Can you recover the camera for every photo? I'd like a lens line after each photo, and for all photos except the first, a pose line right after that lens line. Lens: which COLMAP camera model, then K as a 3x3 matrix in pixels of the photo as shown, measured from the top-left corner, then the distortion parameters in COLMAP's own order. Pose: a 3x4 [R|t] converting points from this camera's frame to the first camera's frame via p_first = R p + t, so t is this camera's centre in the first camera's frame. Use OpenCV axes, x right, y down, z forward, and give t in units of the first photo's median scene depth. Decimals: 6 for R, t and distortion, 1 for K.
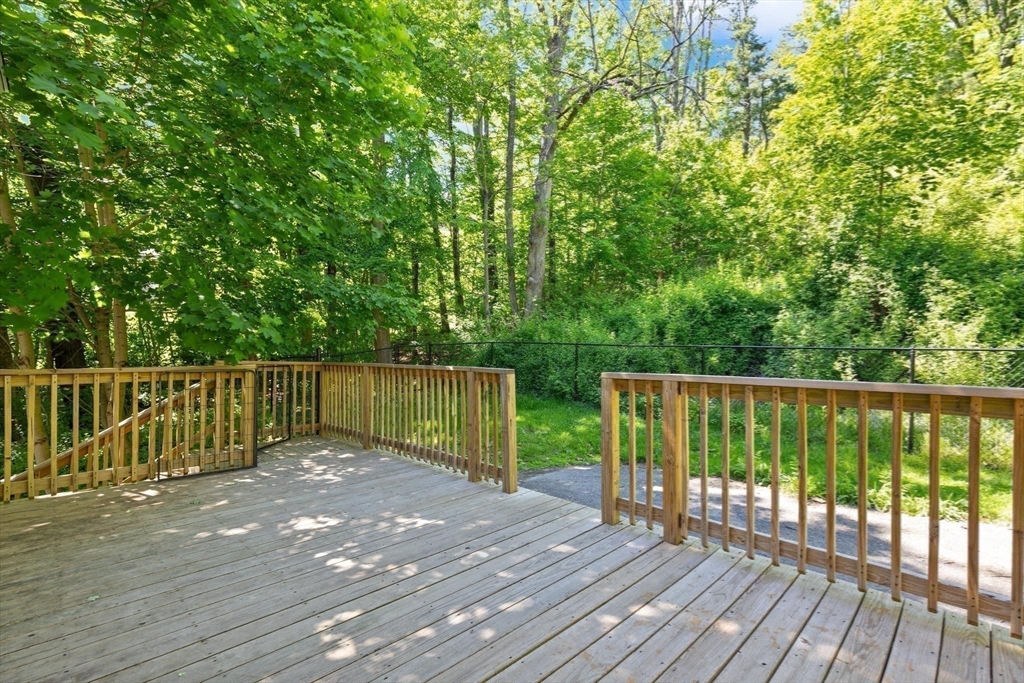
lens RADIAL K [[470.2, 0, 517.0], [0, 470.2, 347.1], [0, 0, 1]] dist [0.004546, 0.000074]
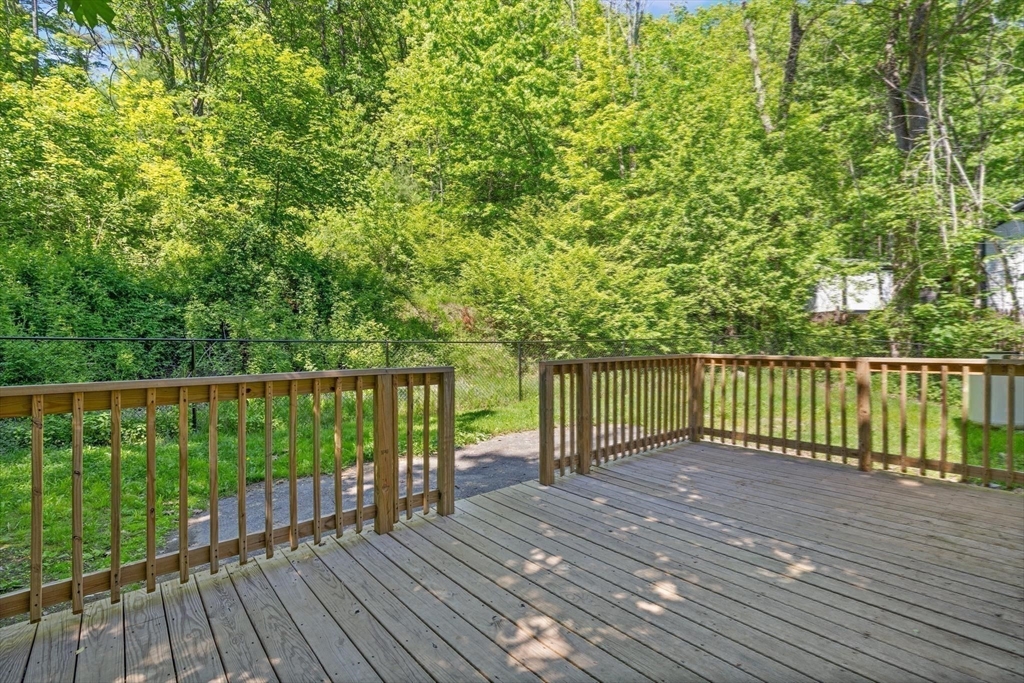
lens RADIAL K [[470.2, 0, 517.0], [0, 470.2, 347.1], [0, 0, 1]] dist [0.004546, 0.000074]
pose [[0.067314, -0.013479, 0.997641, -0.921476], [0.002995, 0.999907, 0.013307, 0.001832], [-0.997727, 0.002092, 0.067348, 0.900565]]
